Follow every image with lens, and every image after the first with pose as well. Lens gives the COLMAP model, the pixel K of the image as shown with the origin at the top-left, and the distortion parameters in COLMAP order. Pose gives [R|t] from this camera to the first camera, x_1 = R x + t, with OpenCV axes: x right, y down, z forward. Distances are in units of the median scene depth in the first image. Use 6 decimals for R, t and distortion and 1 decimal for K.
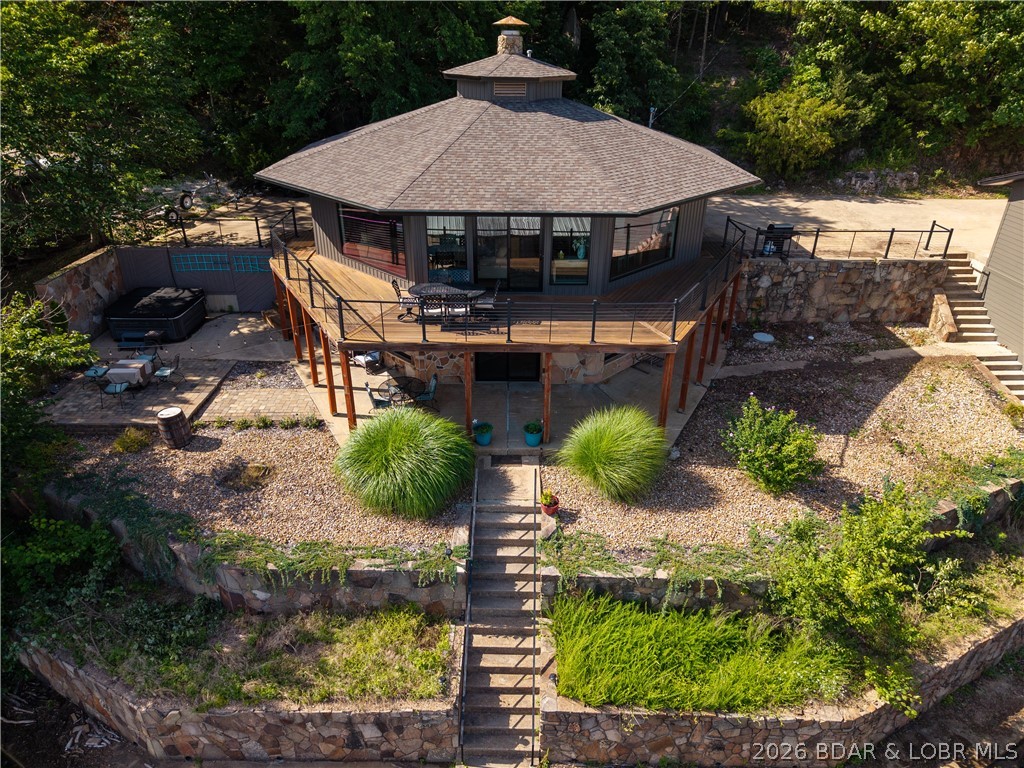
lens RADIAL K [[705.0, 0, 512.0], [0, 705.0, 384.0], [0, 0, 1]] dist [0.025282, 0.001293]
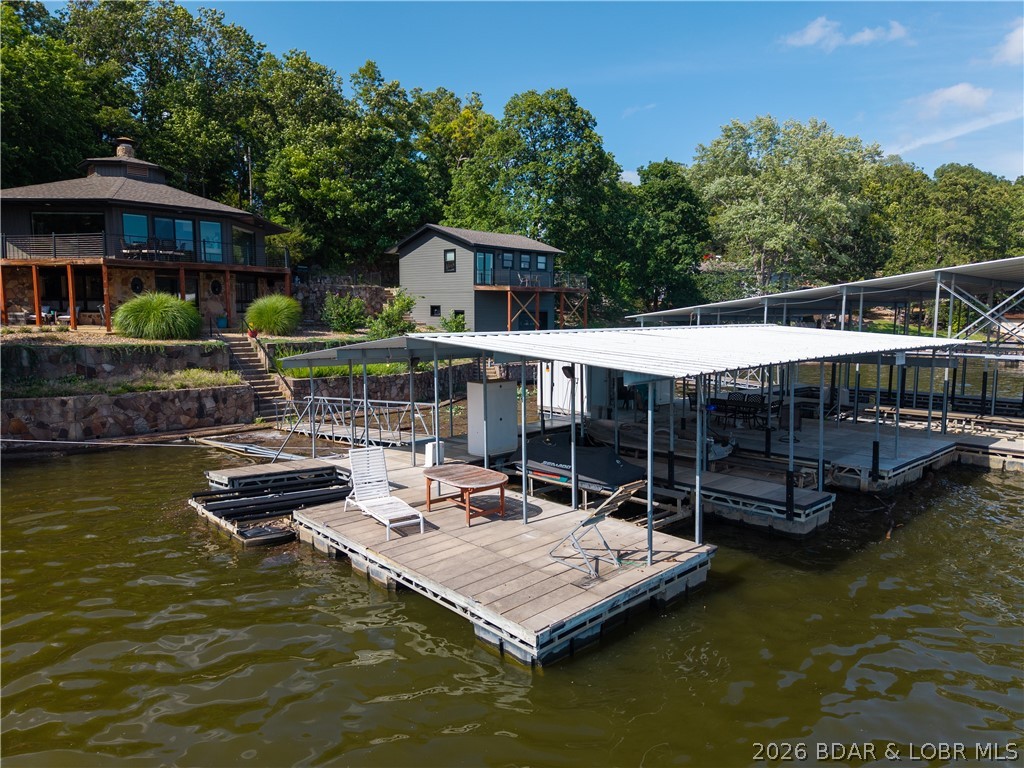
lens RADIAL K [[705.0, 0, 512.0], [0, 705.0, 384.0], [0, 0, 1]] dist [0.025282, 0.001293]
pose [[0.711246, -0.085746, 0.697693, -0.922640], [0.321456, 0.922346, -0.214345, 1.086164], [-0.625135, 0.376730, 0.683579, -0.801681]]
